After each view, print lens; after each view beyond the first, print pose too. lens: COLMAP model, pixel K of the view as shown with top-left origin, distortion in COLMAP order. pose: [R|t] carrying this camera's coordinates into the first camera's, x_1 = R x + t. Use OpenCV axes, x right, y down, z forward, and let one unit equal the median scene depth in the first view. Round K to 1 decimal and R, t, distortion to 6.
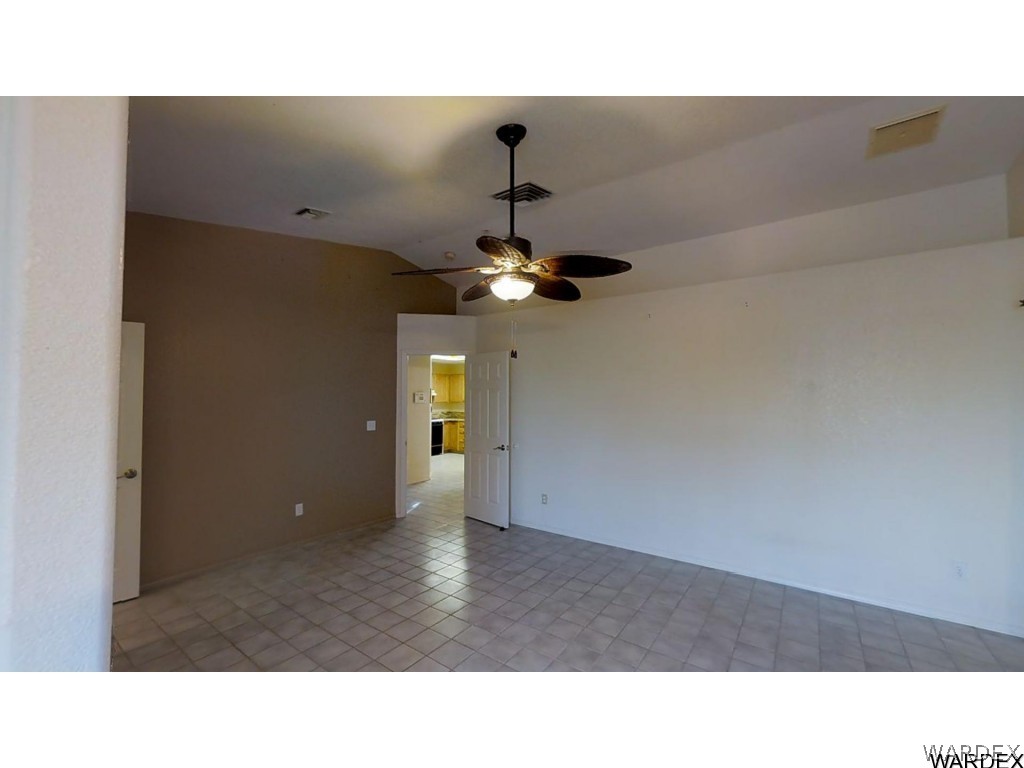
lens RADIAL K [[411.4, 0, 510.9], [0, 411.4, 384.3], [0, 0, 1]] dist [0.000955, -0.000192]
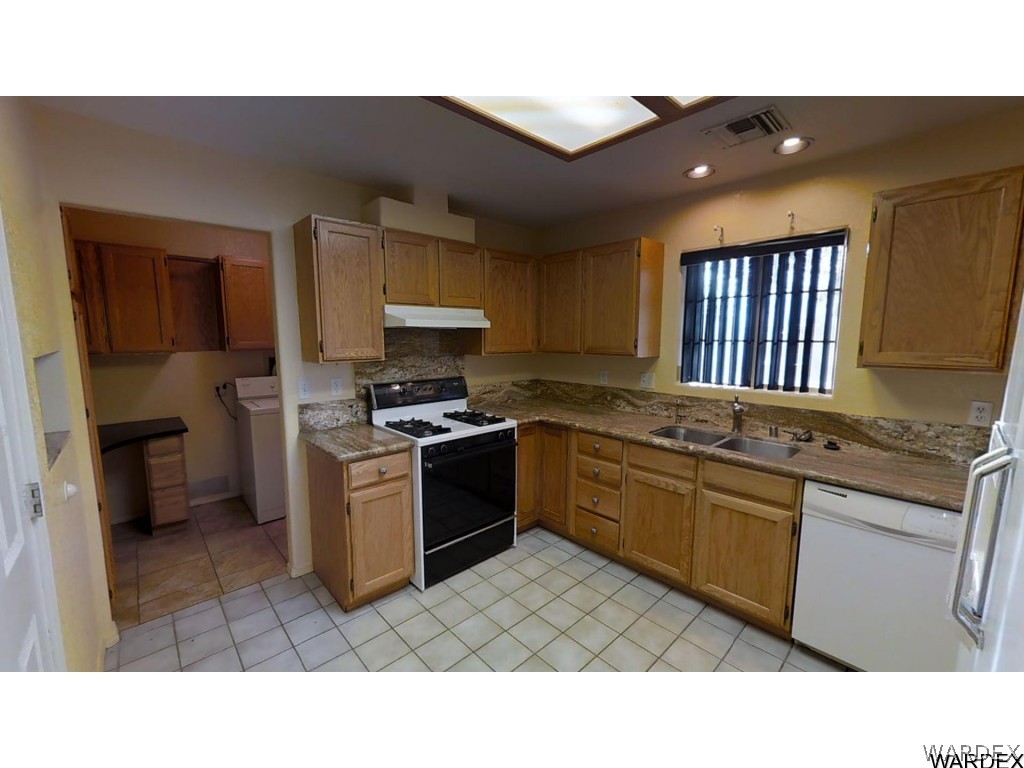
lens RADIAL K [[411.4, 0, 512.8], [0, 411.4, 385.5], [0, 0, 1]] dist [0.000955, -0.000192]
pose [[0.984558, 0.024953, -0.173273, -0.116347], [0.004014, 0.986310, 0.164851, 0.018640], [0.175014, -0.163001, 0.970979, 0.712062]]
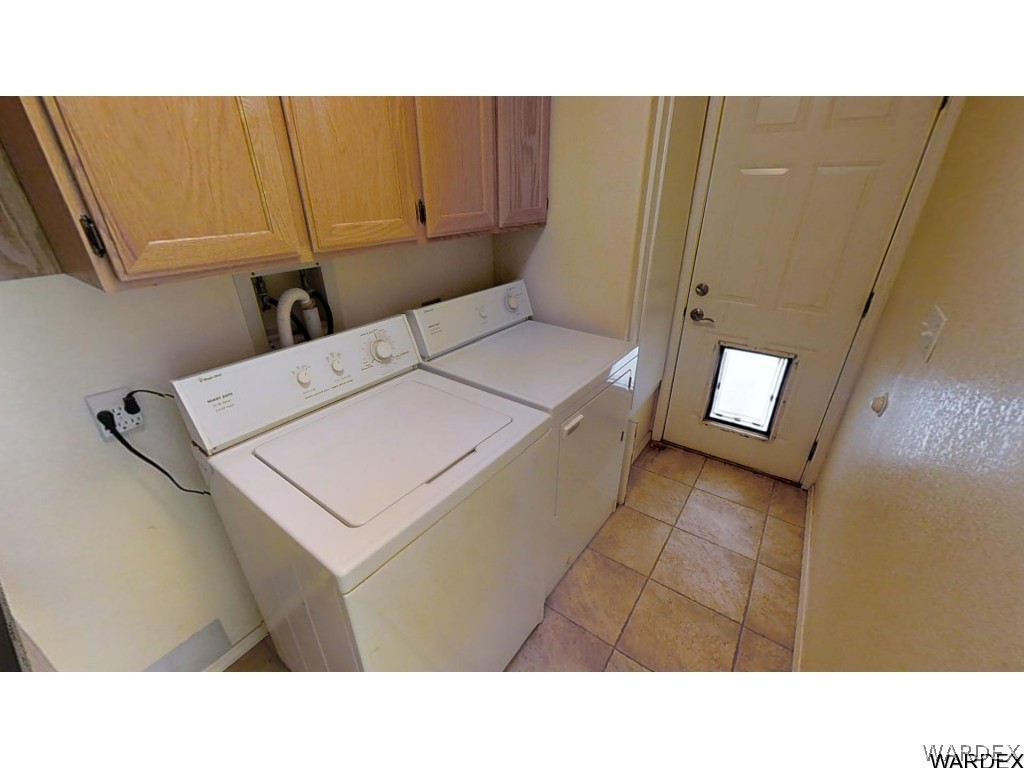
lens RADIAL K [[411.4, 0, 509.8], [0, 411.4, 388.1], [0, 0, 1]] dist [0.000955, -0.000192]
pose [[0.999722, -0.013171, 0.019556, -0.312546], [0.002041, 0.874660, 0.484733, 0.024980], [-0.023489, -0.484558, 0.874443, 0.905690]]
